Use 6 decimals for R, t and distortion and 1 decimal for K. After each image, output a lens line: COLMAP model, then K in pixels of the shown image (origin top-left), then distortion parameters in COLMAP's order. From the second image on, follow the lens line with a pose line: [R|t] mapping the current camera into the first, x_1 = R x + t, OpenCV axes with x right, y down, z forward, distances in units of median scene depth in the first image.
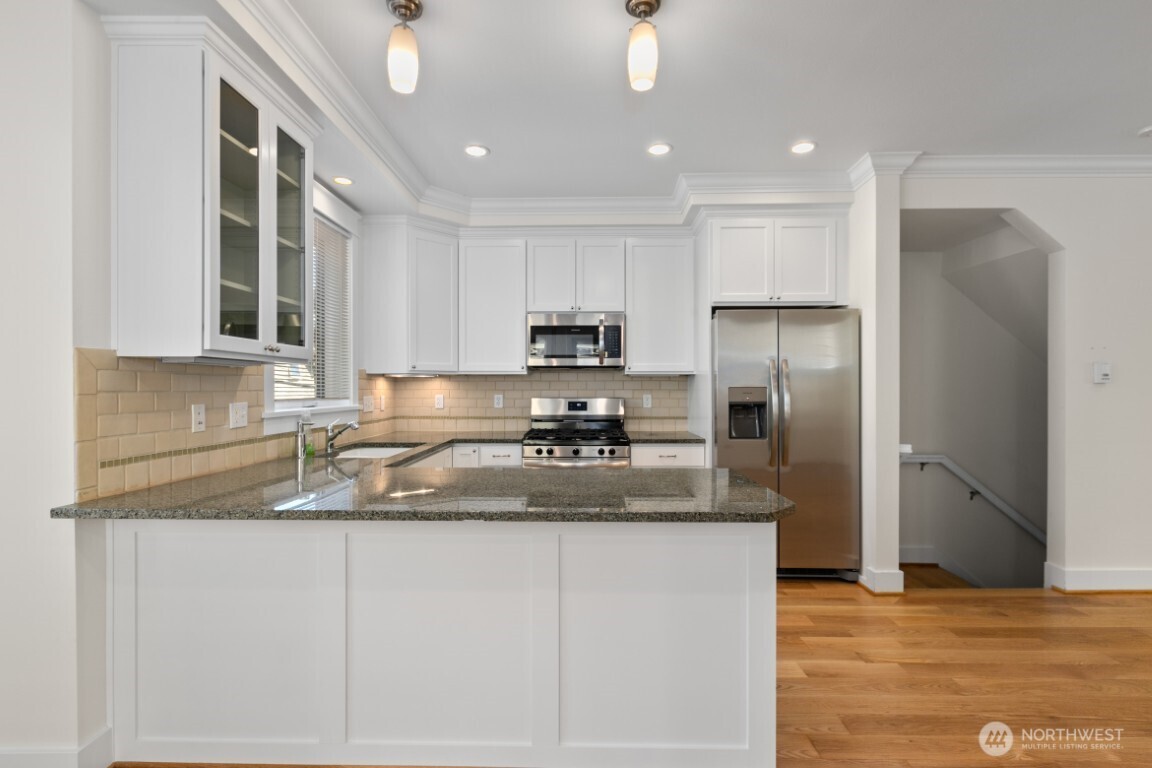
lens RADIAL K [[526.6, 0, 576.0], [0, 526.6, 384.0], [0, 0, 1]] dist [0.000506, 0.000785]
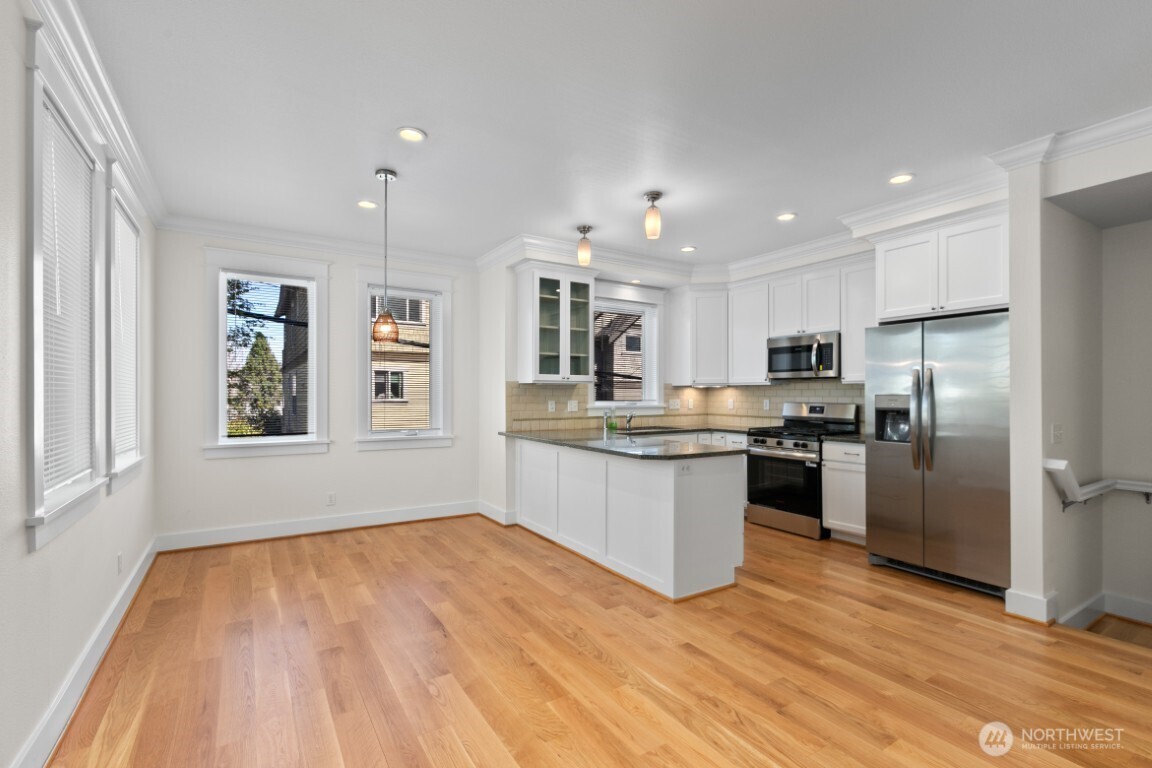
lens RADIAL K [[526.6, 0, 576.0], [0, 526.6, 384.0], [0, 0, 1]] dist [0.000506, 0.000785]
pose [[0.545960, -0.013274, -0.837706, 0.930082], [0.003045, 0.999899, -0.013860, -0.003524], [0.837806, 0.005016, 0.545946, -0.166735]]
